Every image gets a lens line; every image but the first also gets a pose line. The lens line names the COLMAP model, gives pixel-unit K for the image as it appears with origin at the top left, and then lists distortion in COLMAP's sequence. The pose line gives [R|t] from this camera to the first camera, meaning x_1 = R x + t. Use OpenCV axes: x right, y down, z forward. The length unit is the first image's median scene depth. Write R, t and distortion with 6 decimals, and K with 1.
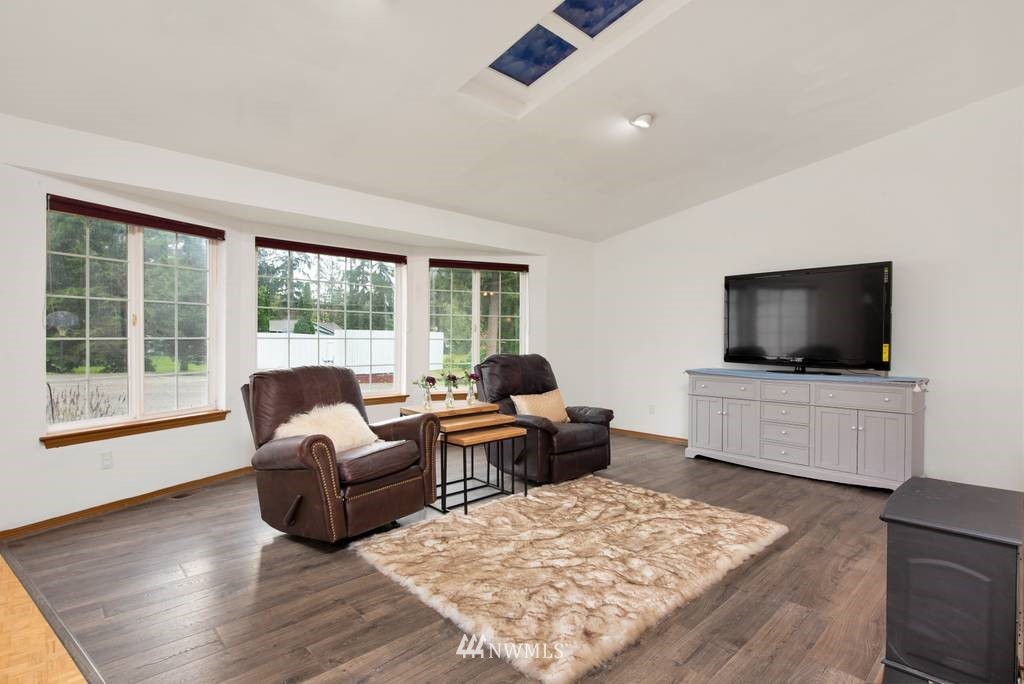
lens RADIAL K [[498.6, 0, 515.8], [0, 498.6, 342.9], [0, 0, 1]] dist [-0.009430, 0.000326]
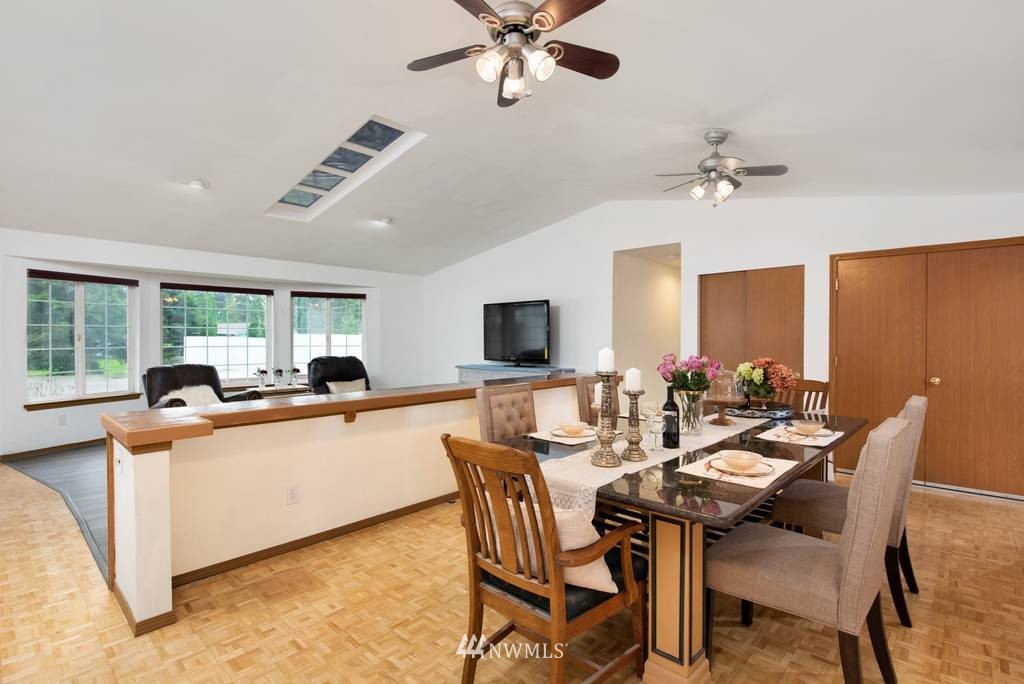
lens RADIAL K [[498.6, 0, 514.0], [0, 498.6, 342.1], [0, 0, 1]] dist [-0.009430, 0.000326]
pose [[0.998166, -0.006535, 0.060185, 0.549893], [0.006797, 0.999968, -0.004146, -0.013332], [-0.060156, 0.004548, 0.998179, -0.698431]]
